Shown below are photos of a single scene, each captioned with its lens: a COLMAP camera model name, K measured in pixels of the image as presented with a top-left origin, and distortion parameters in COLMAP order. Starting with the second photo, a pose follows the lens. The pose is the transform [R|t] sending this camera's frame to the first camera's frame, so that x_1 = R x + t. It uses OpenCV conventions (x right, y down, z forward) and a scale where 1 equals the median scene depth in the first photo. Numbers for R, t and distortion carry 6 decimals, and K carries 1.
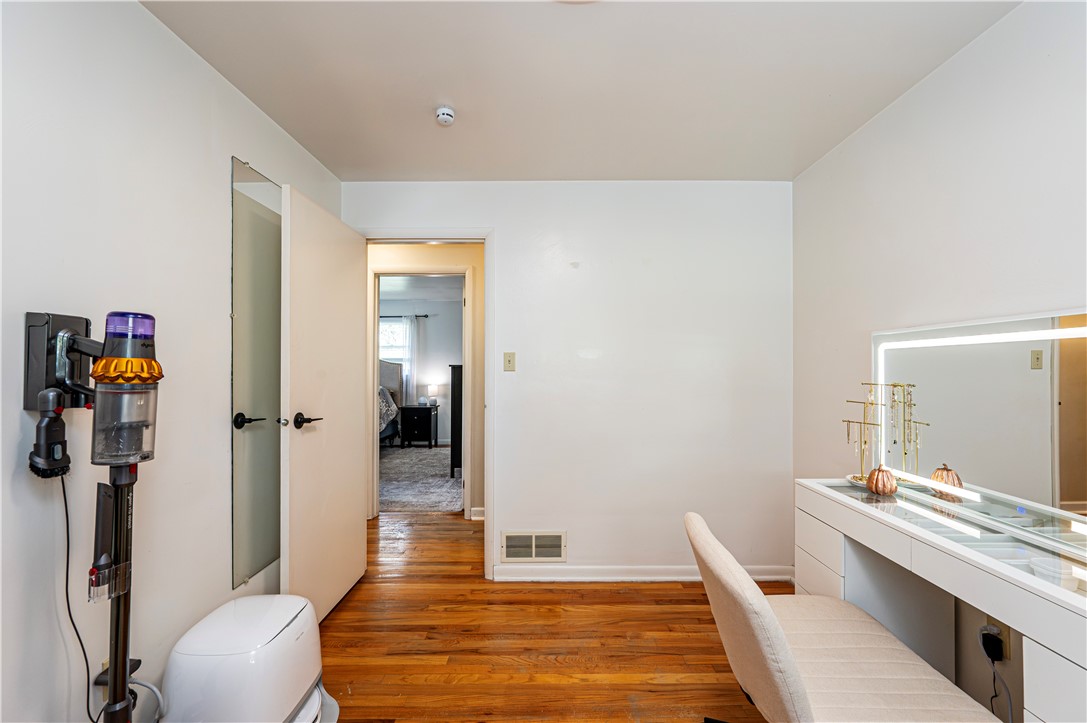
lens RADIAL K [[434.5, 0, 542.9], [0, 434.5, 363.5], [0, 0, 1]] dist [-0.004550, 0.000791]
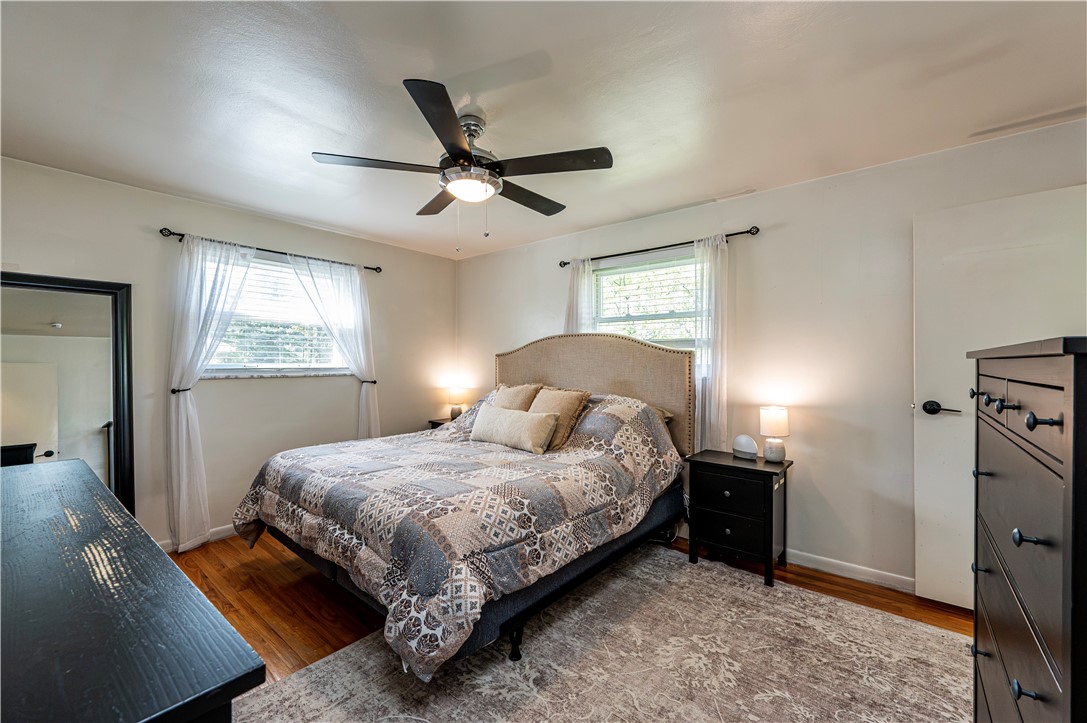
lens RADIAL K [[434.5, 0, 548.5], [0, 434.5, 364.3], [0, 0, 1]] dist [-0.004550, 0.000791]
pose [[0.786555, 0.000102, -0.617520, -0.174782], [0.006509, 0.999943, 0.008456, 0.009248], [0.617486, -0.010670, 0.786510, 0.583938]]
